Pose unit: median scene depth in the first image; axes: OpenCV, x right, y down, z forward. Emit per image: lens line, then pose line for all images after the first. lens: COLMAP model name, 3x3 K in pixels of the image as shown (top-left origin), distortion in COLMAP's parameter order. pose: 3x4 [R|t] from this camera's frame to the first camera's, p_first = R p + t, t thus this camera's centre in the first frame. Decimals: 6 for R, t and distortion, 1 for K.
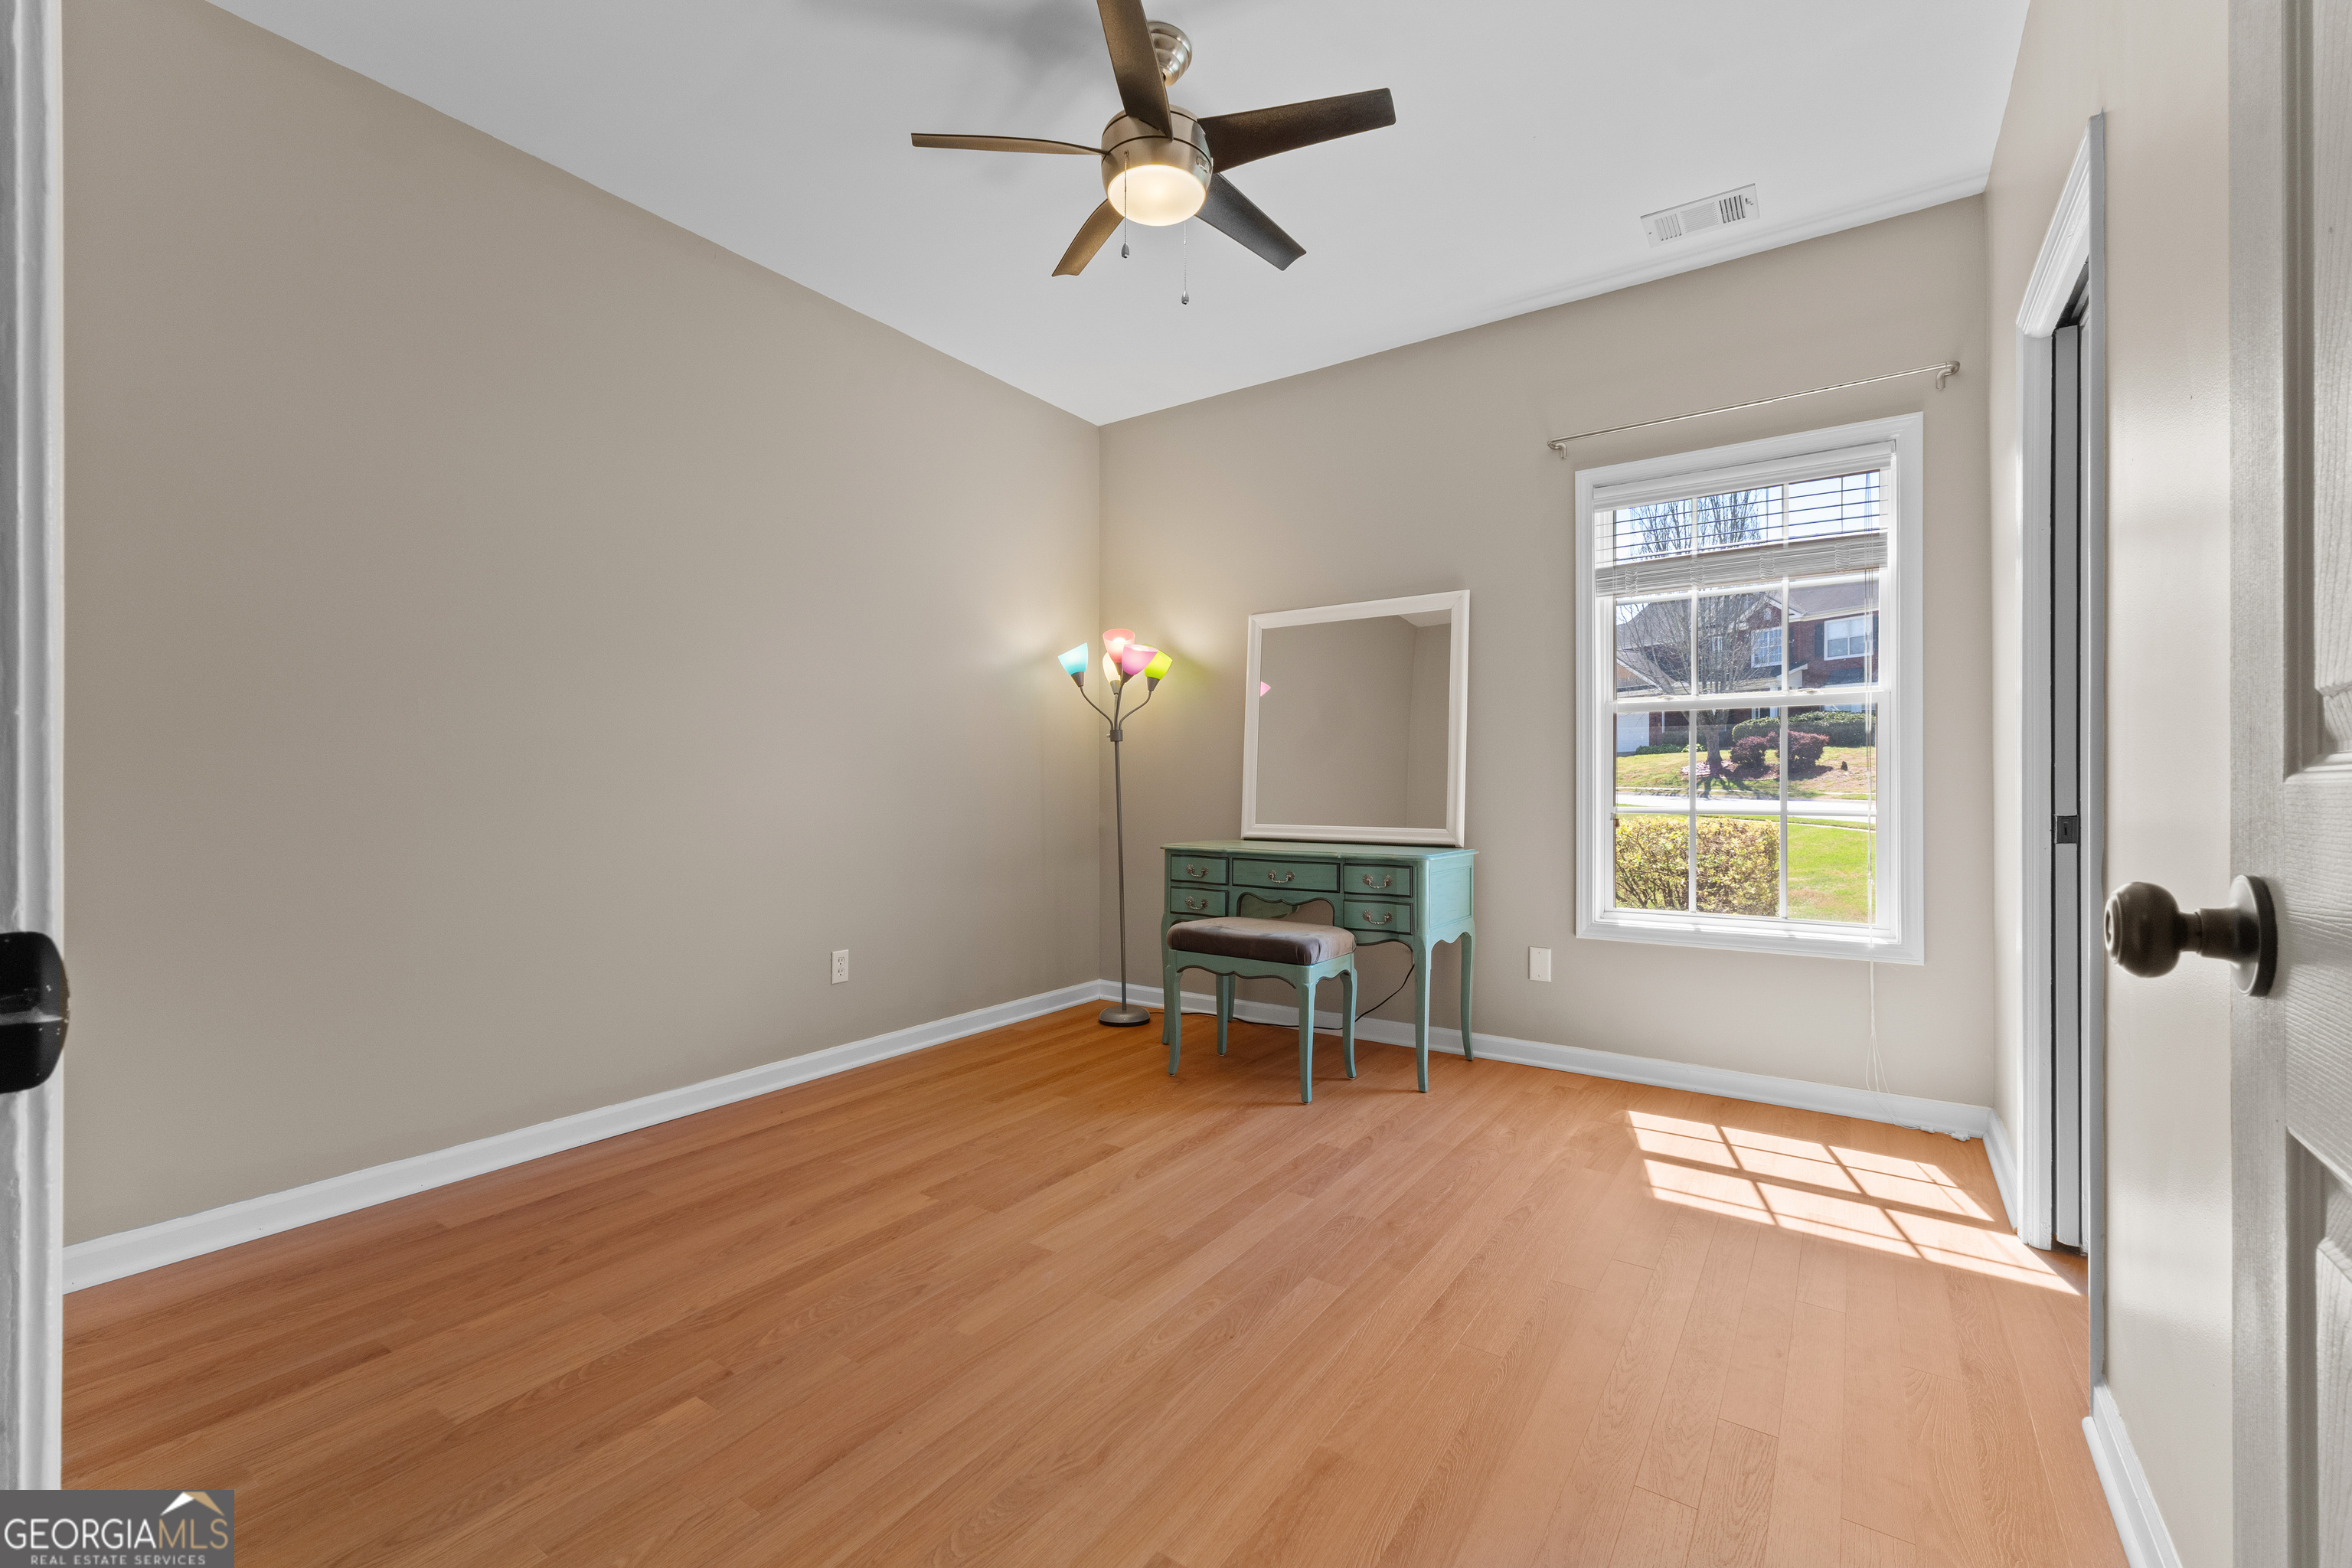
lens RADIAL K [[996.2, 0, 1183.0], [0, 996.2, 785.1], [0, 0, 1]] dist [0.007204, -0.001651]
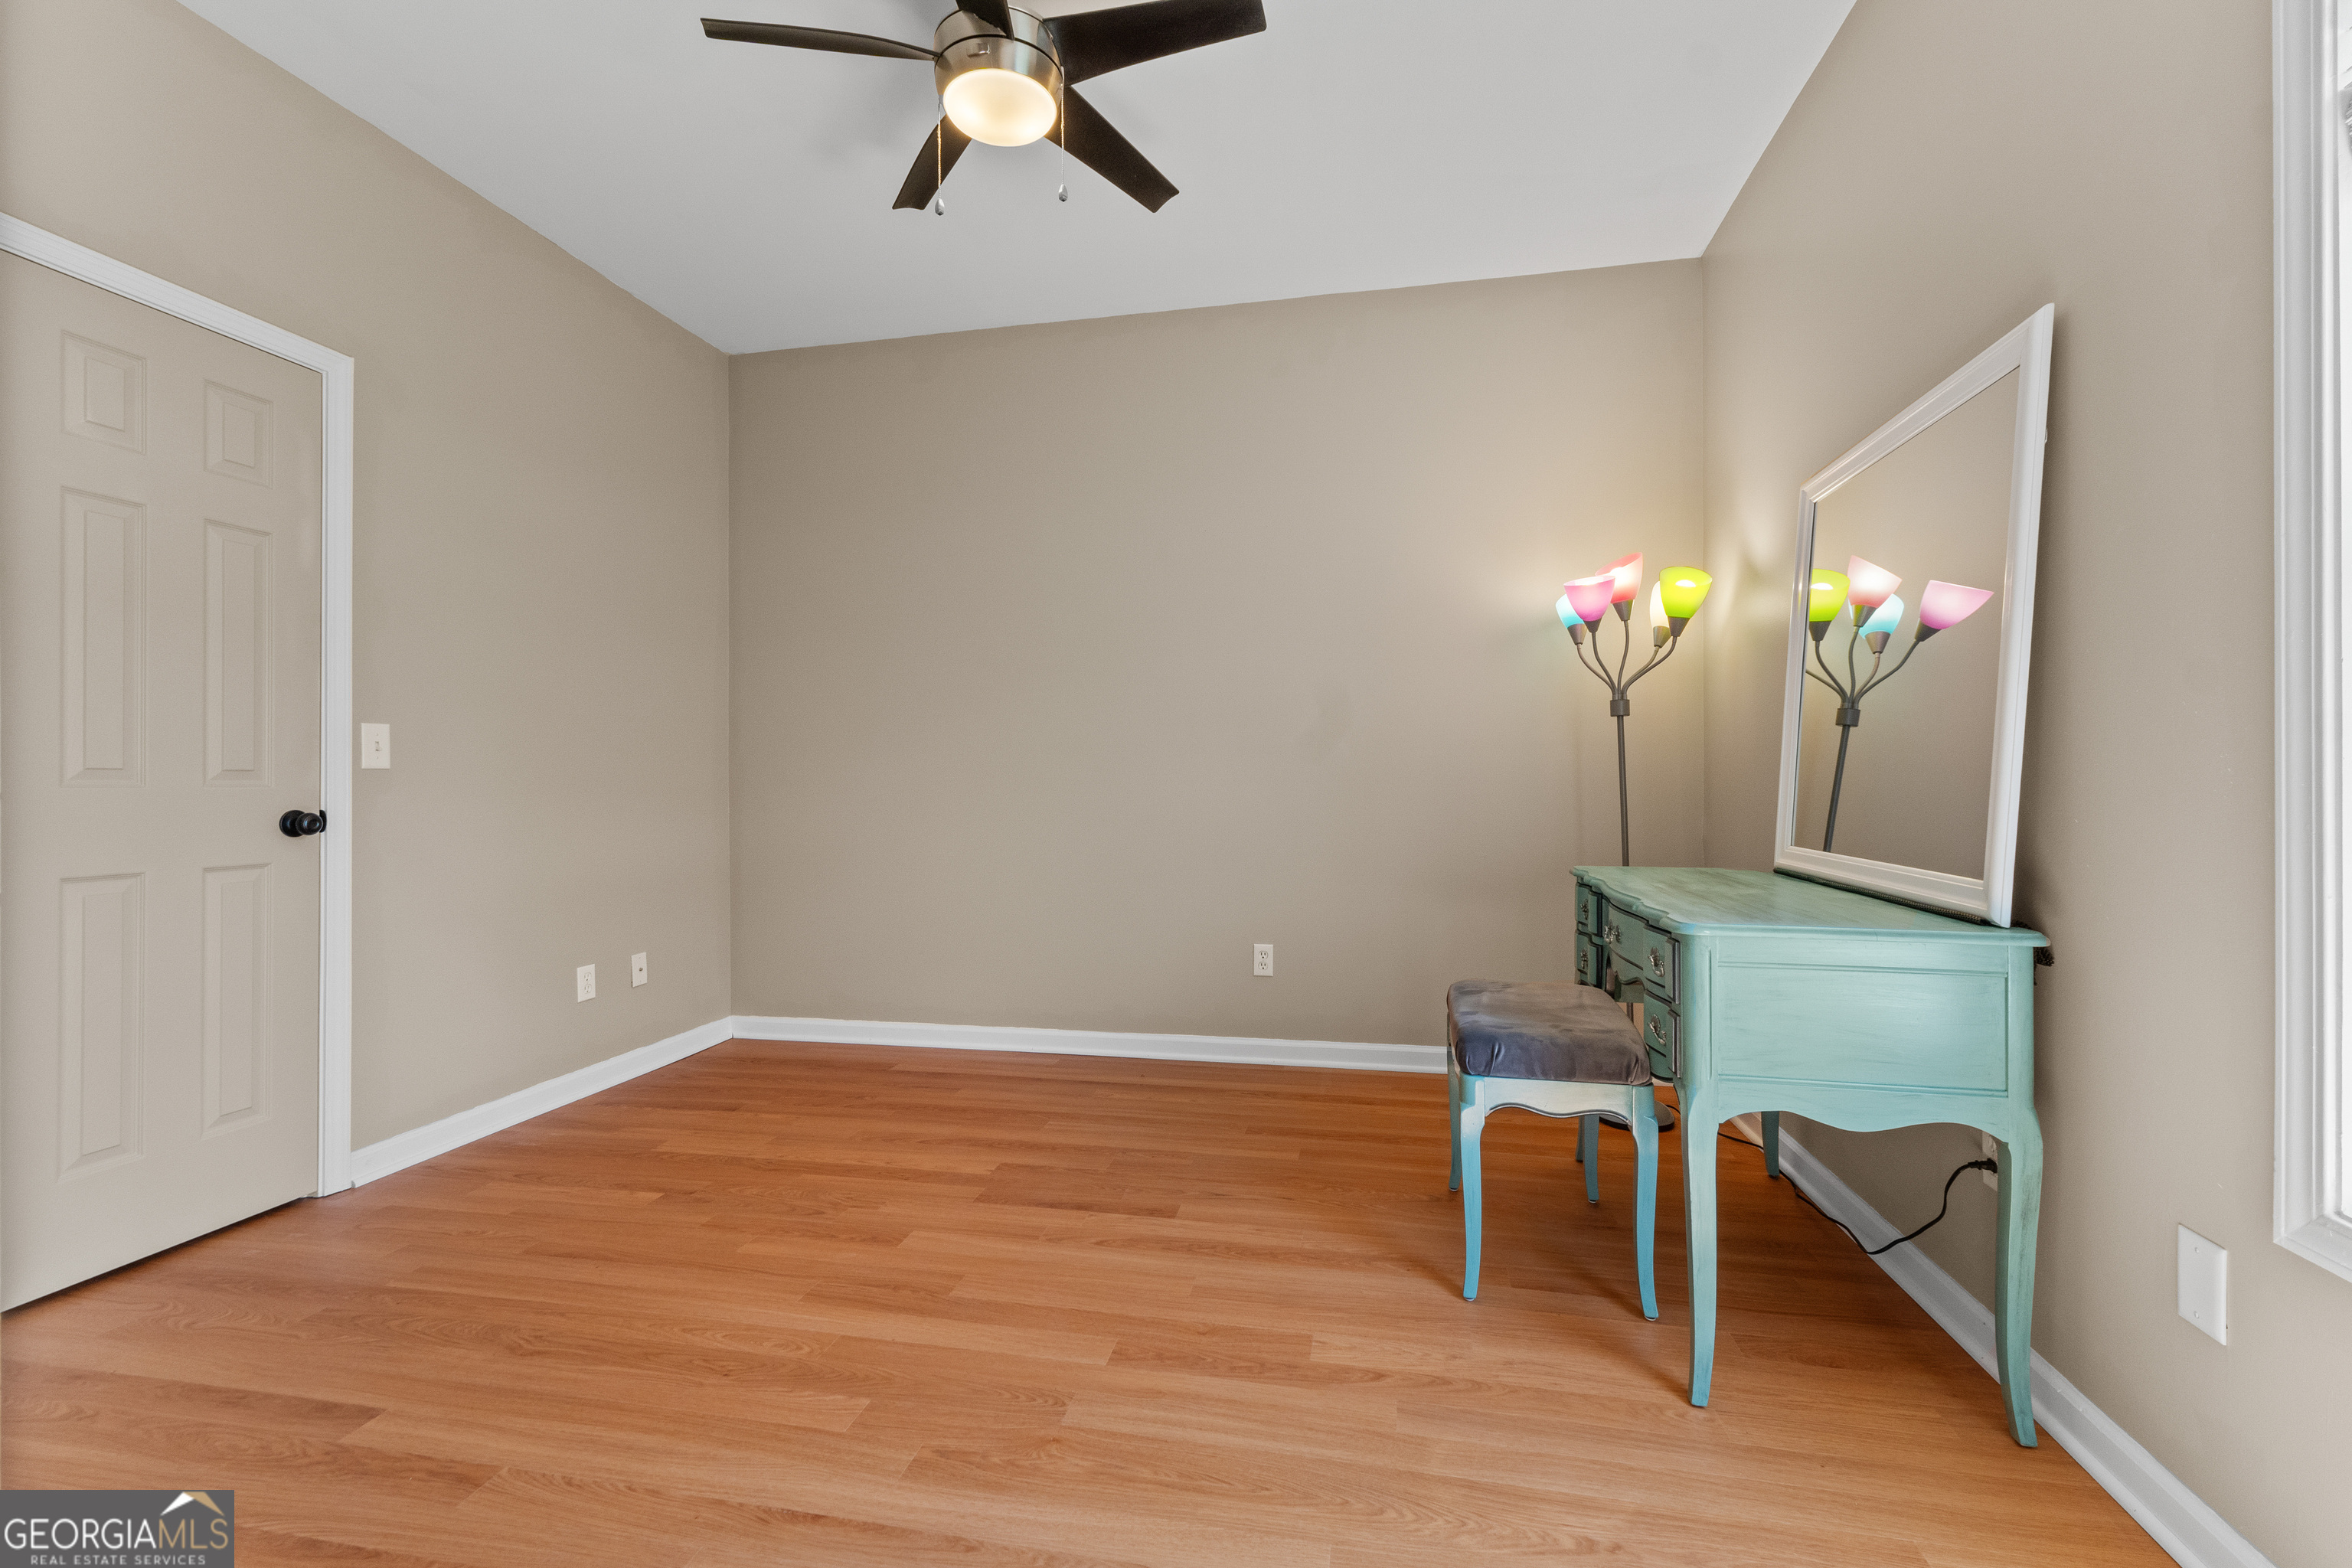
lens RADIAL K [[996.2, 0, 1175.8], [0, 996.2, 776.7], [0, 0, 1]] dist [0.007204, -0.001651]
pose [[0.383611, -0.004065, -0.923486, 0.769908], [0.004730, 0.999986, -0.002437, -0.002835], [0.923483, -0.003433, 0.383625, 0.736313]]
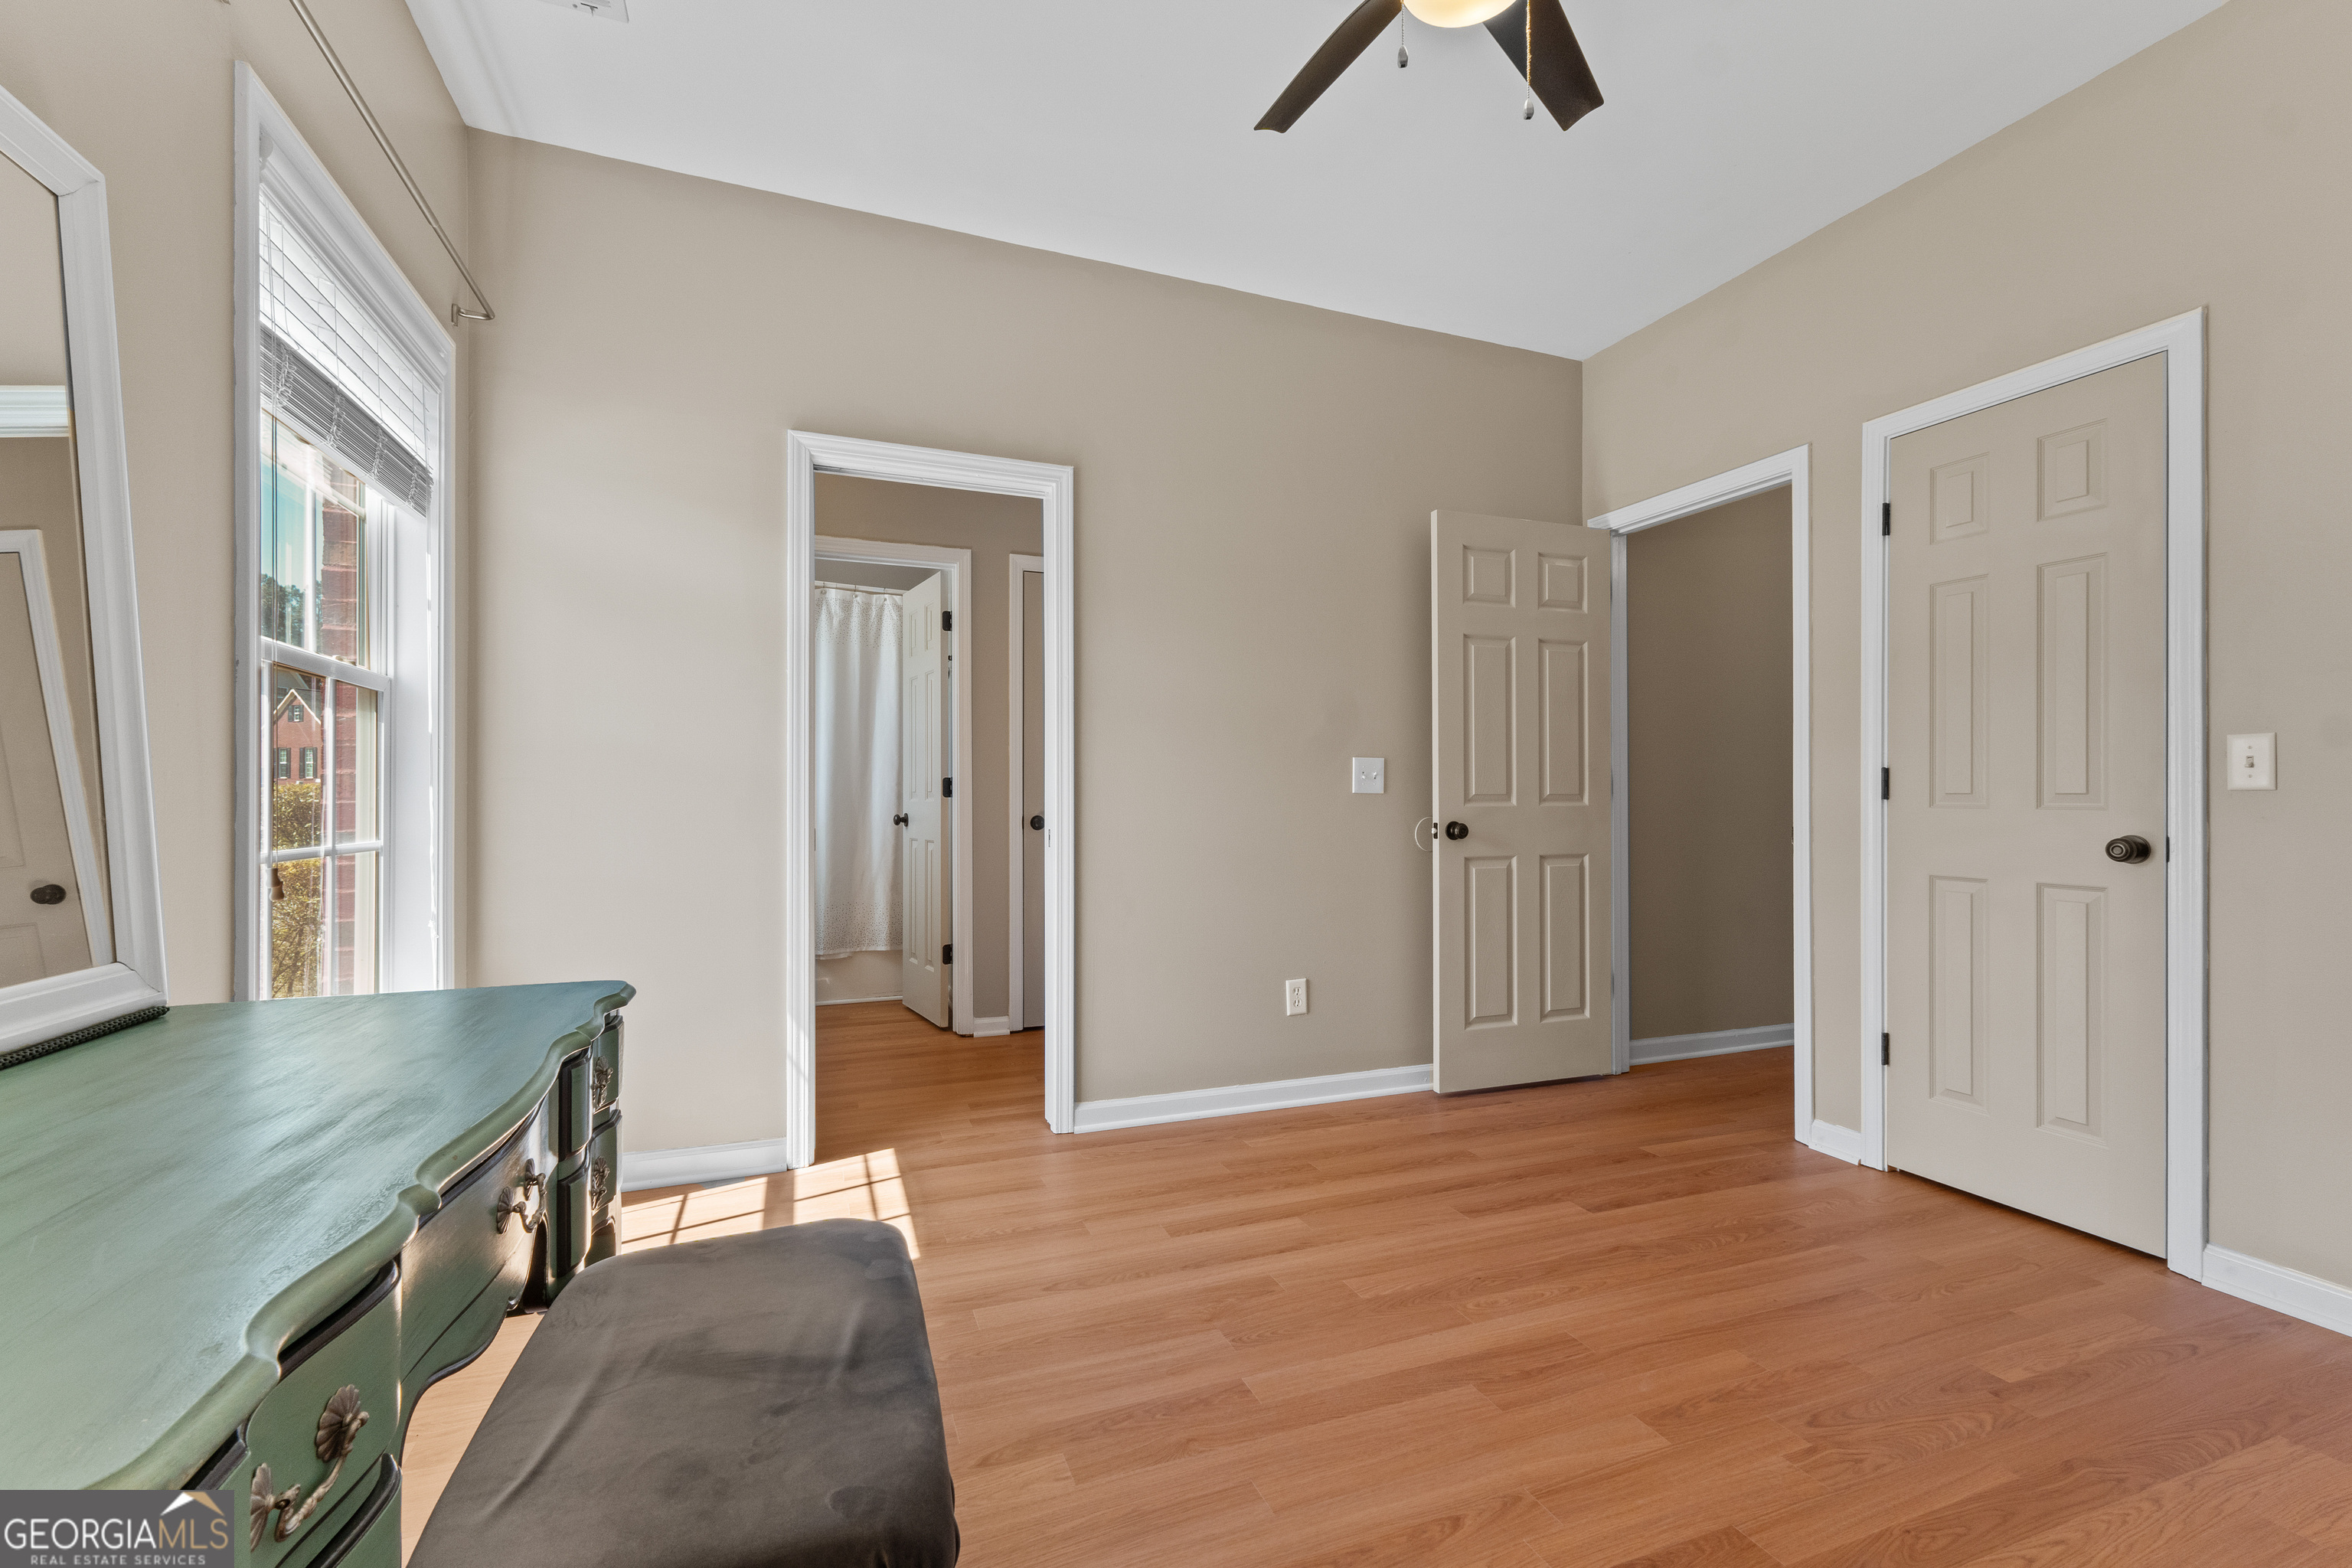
lens RADIAL K [[996.2, 0, 1191.6], [0, 996.2, 799.4], [0, 0, 1]] dist [0.007204, -0.001651]
pose [[-0.830150, -0.001036, 0.557539, -0.231603], [-0.002896, 0.999993, -0.002454, -0.005105], [-0.557533, -0.003652, -0.830147, 1.545541]]
